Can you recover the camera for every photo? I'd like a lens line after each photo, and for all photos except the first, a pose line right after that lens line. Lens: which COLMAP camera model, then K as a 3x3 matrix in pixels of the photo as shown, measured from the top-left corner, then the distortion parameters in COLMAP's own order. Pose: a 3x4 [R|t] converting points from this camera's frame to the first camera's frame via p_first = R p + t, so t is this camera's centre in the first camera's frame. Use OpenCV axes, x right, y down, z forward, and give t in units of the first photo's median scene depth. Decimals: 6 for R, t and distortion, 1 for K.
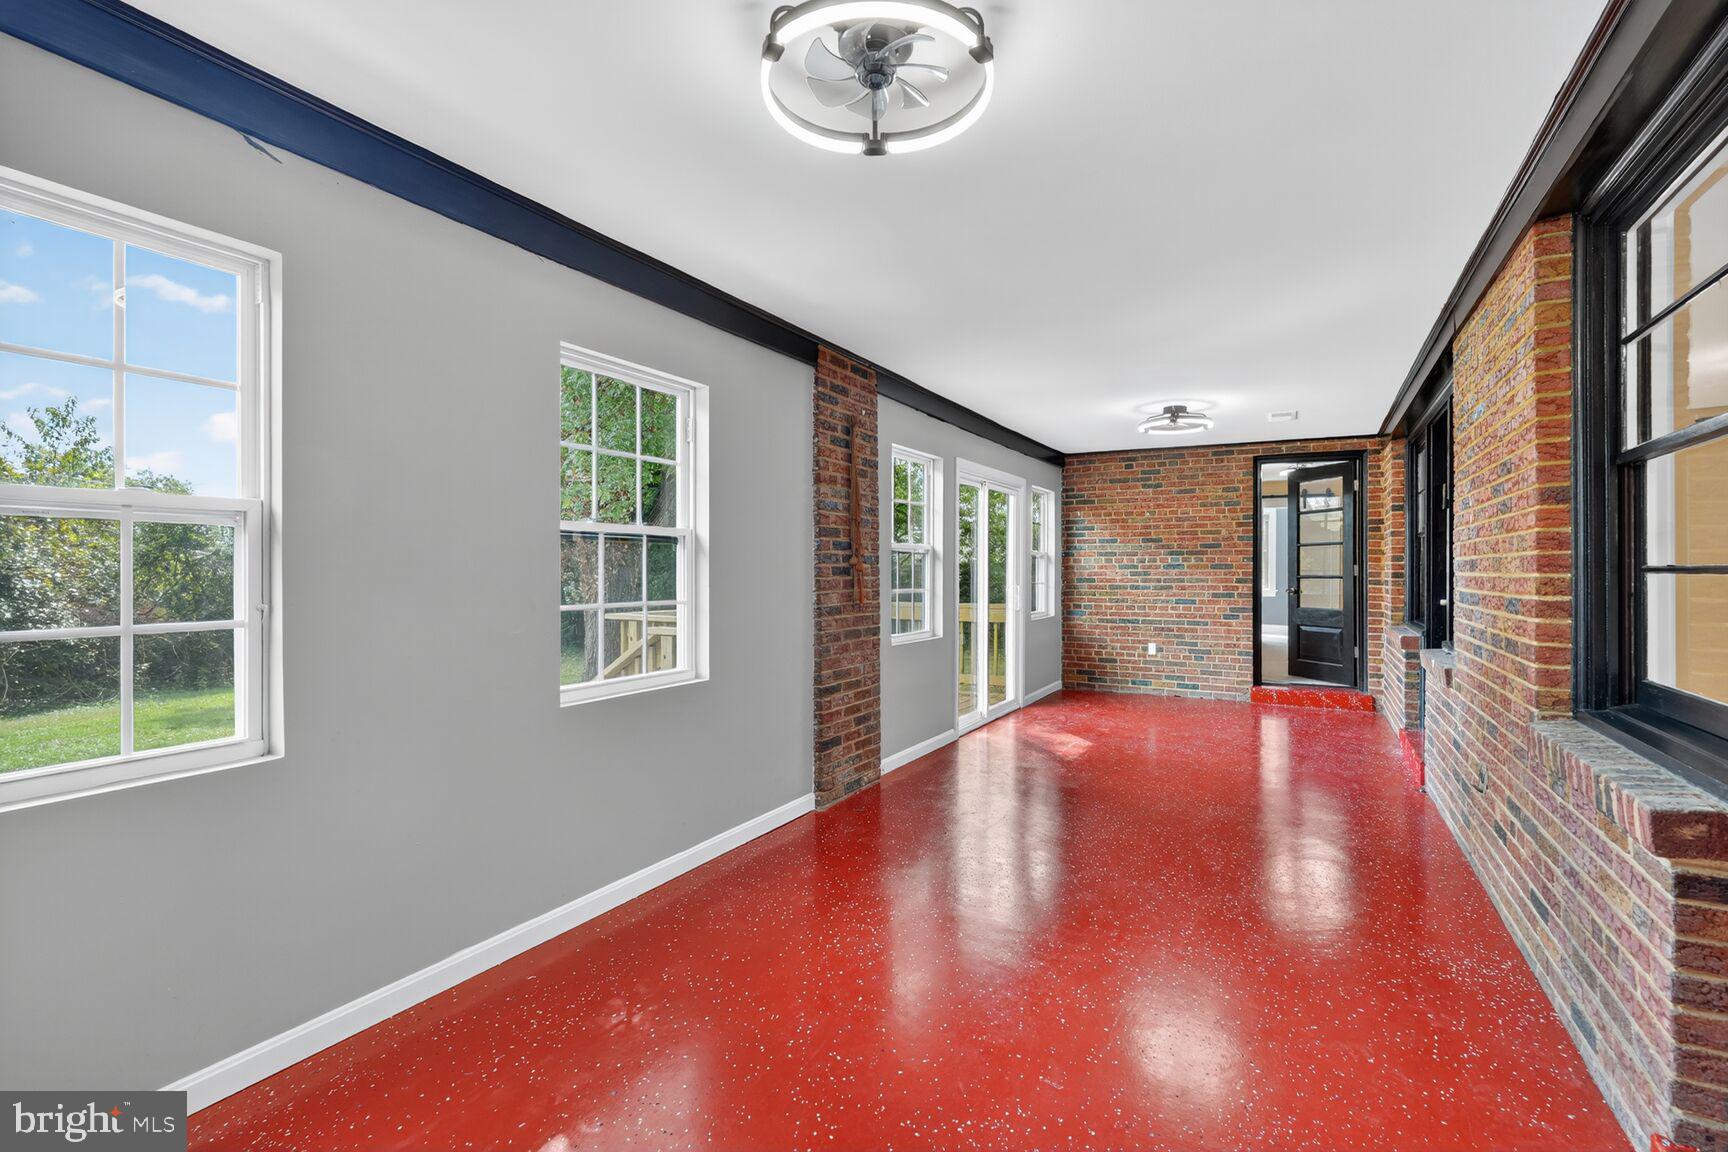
lens RADIAL K [[760.7, 0, 869.6], [0, 760.7, 571.8], [0, 0, 1]] dist [-0.002223, -0.000159]
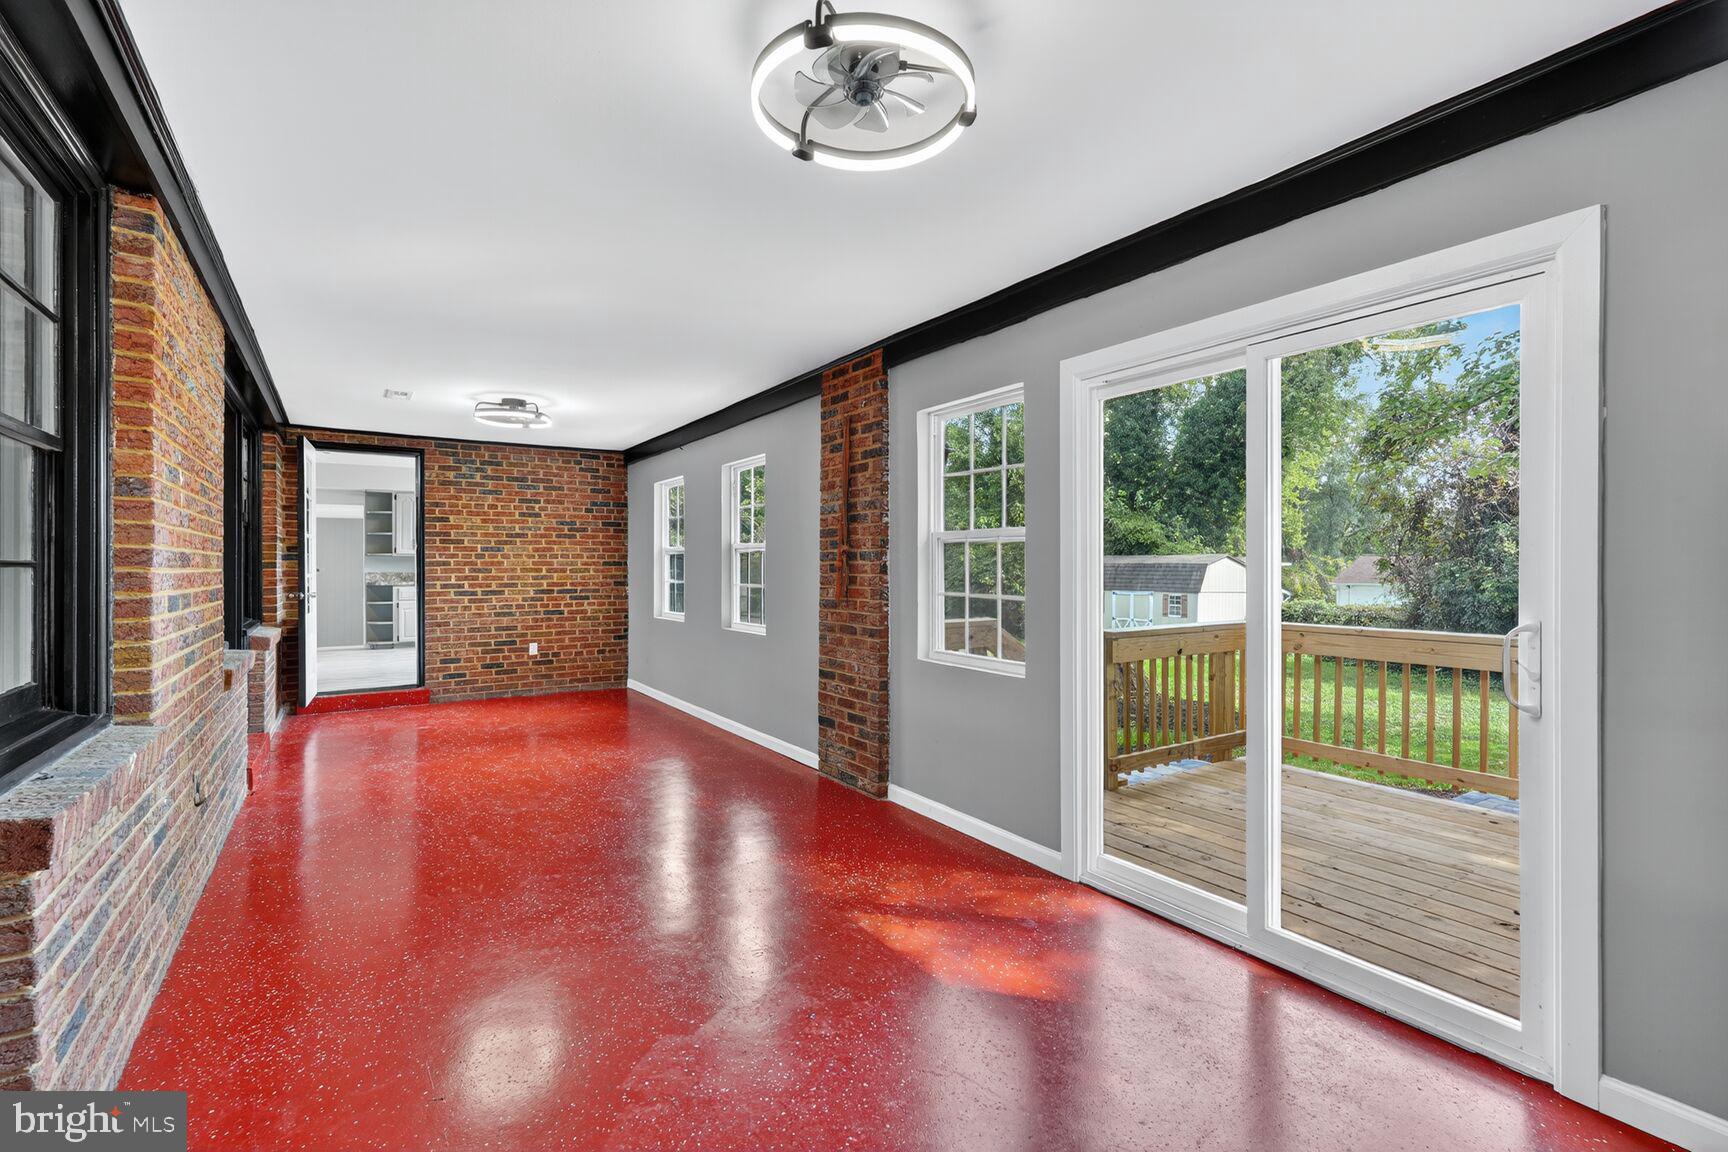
lens RADIAL K [[760.7, 0, 869.6], [0, 760.7, 571.8], [0, 0, 1]] dist [-0.002223, -0.000159]
pose [[-0.423785, 0.006245, -0.905741, 0.921175], [-0.001202, 0.999971, 0.007457, -0.003914], [0.905762, 0.004249, -0.423766, 1.509043]]
